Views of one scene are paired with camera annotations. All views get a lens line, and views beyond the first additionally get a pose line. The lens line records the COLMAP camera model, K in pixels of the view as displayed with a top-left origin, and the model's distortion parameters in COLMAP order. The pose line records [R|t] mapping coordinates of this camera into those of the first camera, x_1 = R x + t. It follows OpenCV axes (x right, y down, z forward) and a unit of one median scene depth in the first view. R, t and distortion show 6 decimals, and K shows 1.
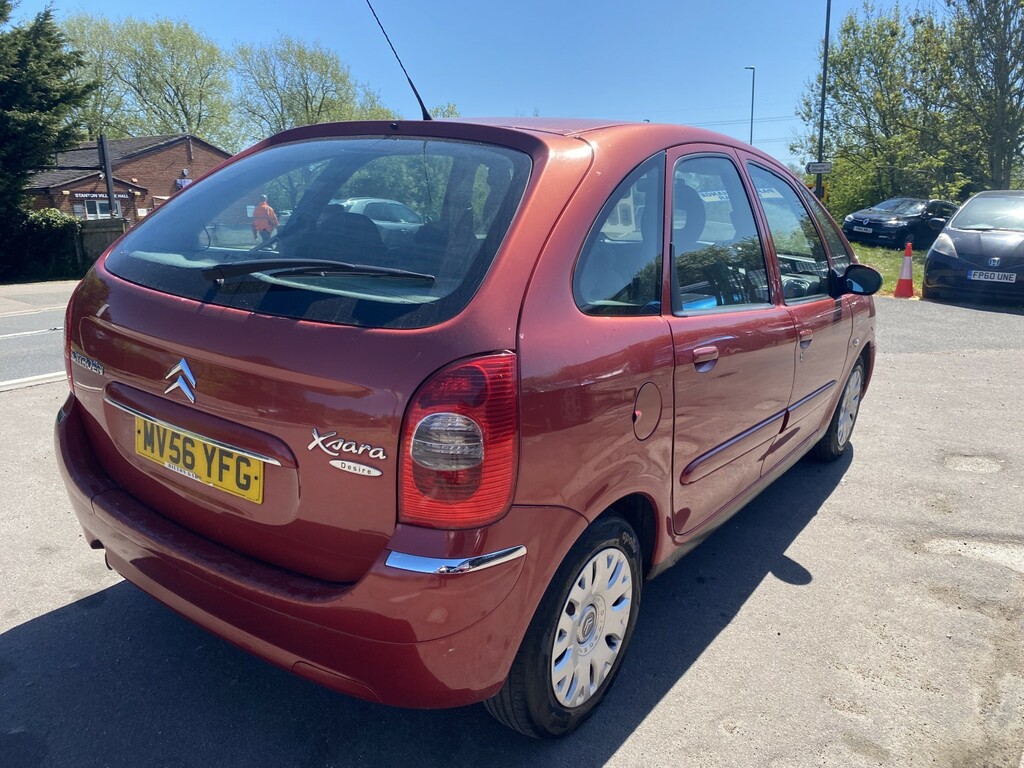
lens RADIAL K [[784.5, 0, 519.3], [0, 784.5, 390.4], [0, 0, 1]] dist [0.023818, -0.016391]
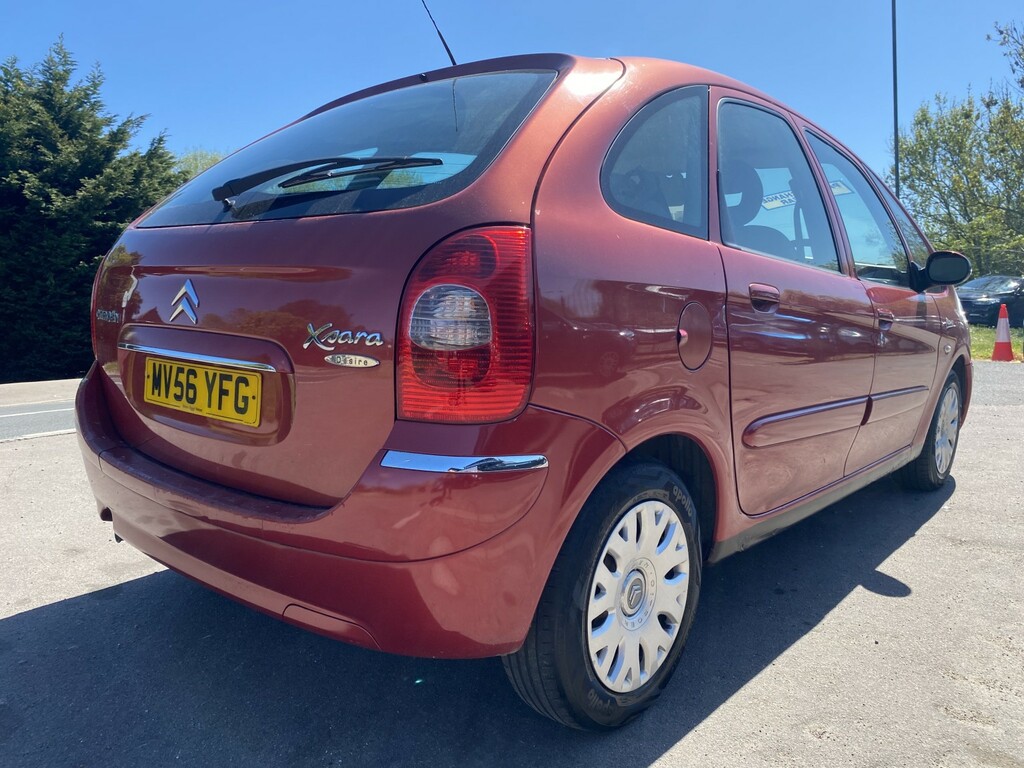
lens RADIAL K [[784.5, 0, 511.0], [0, 784.5, 373.7], [0, 0, 1]] dist [0.023818, -0.016391]
pose [[0.994058, -0.019794, -0.107035, 0.047964], [0.003202, 0.988218, -0.153017, 0.184544], [0.108803, 0.151765, 0.982410, 0.112864]]
